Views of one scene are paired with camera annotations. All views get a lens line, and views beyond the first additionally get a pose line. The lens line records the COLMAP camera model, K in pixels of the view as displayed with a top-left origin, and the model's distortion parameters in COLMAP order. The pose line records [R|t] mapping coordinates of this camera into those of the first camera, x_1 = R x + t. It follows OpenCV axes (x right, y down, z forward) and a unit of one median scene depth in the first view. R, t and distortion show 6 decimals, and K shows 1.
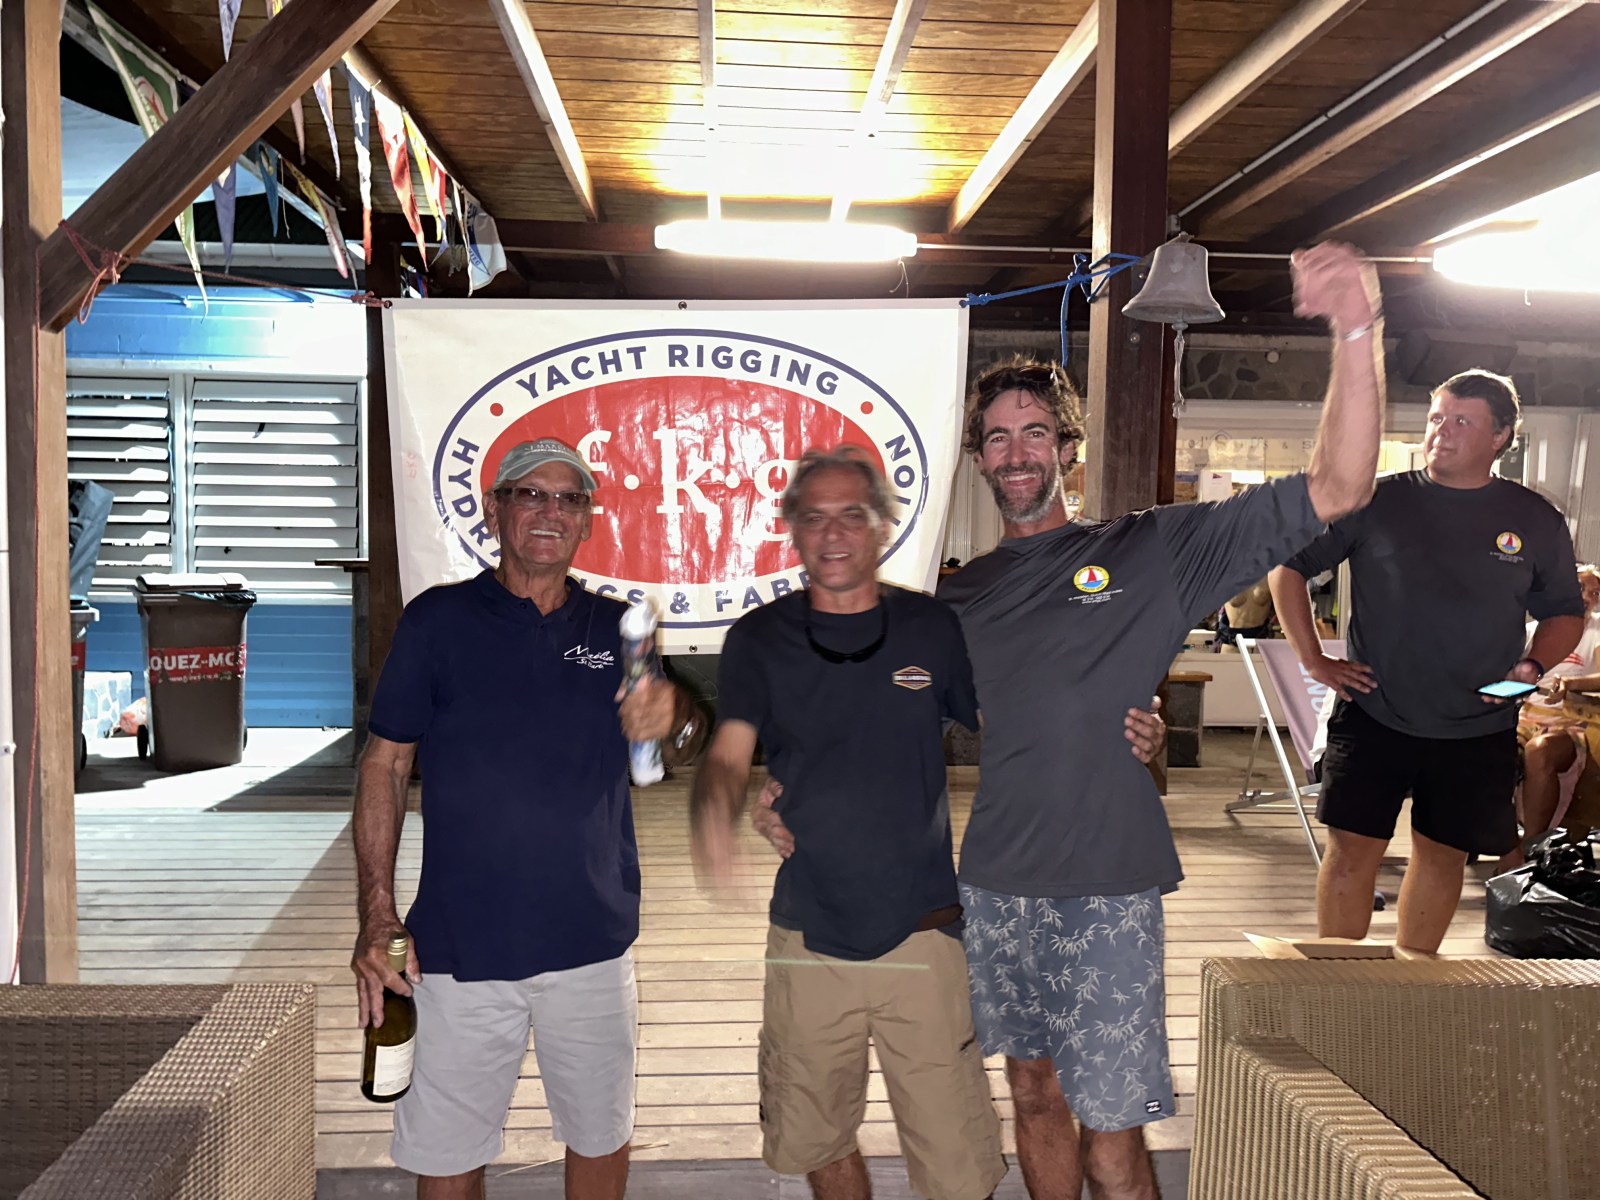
lens RADIAL K [[1138.8, 0, 801.9], [0, 1138.8, 606.5], [0, 0, 1]] dist [0.002494, -0.018391]
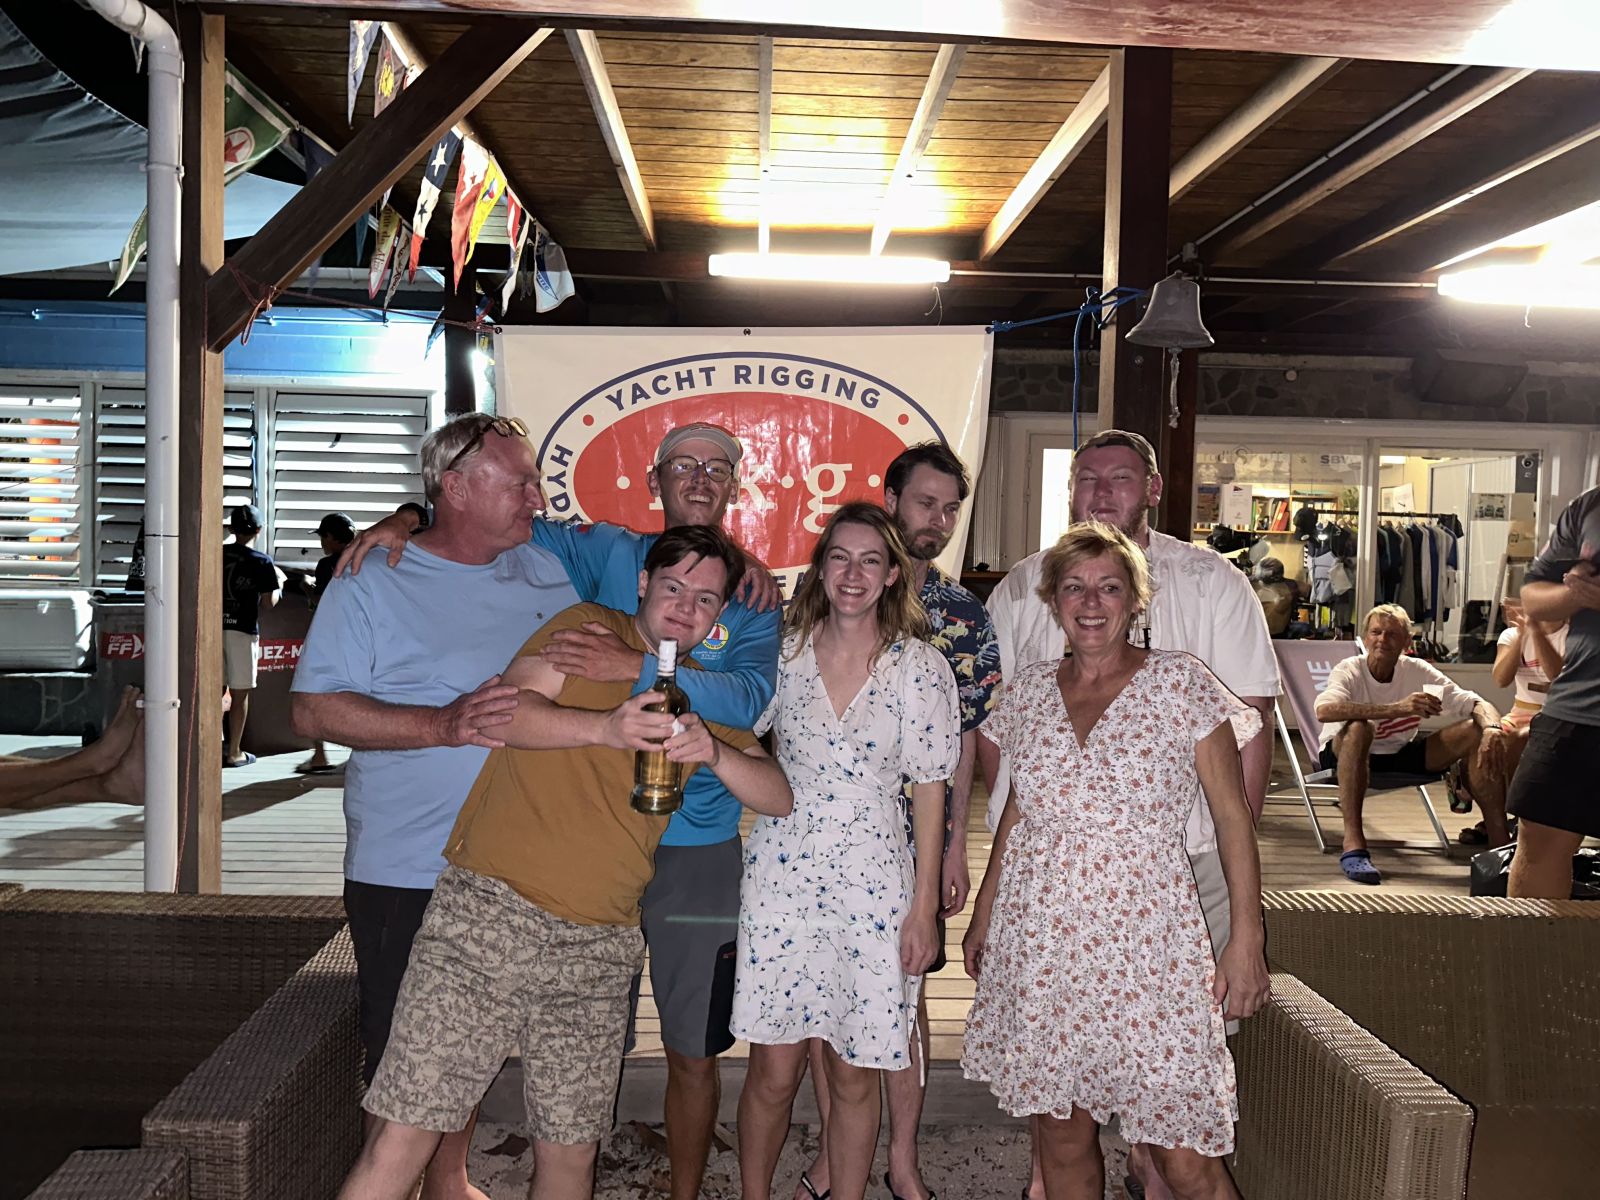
lens RADIAL K [[1135.9, 0, 800.0], [0, 1135.9, 600.0], [0, 0, 1]] dist [0.022754, -0.047102]
pose [[0.999510, 0.008836, -0.030020, -0.008975], [-0.009398, 0.999782, -0.018639, 0.021403], [0.029849, 0.018913, 0.999375, -0.106829]]
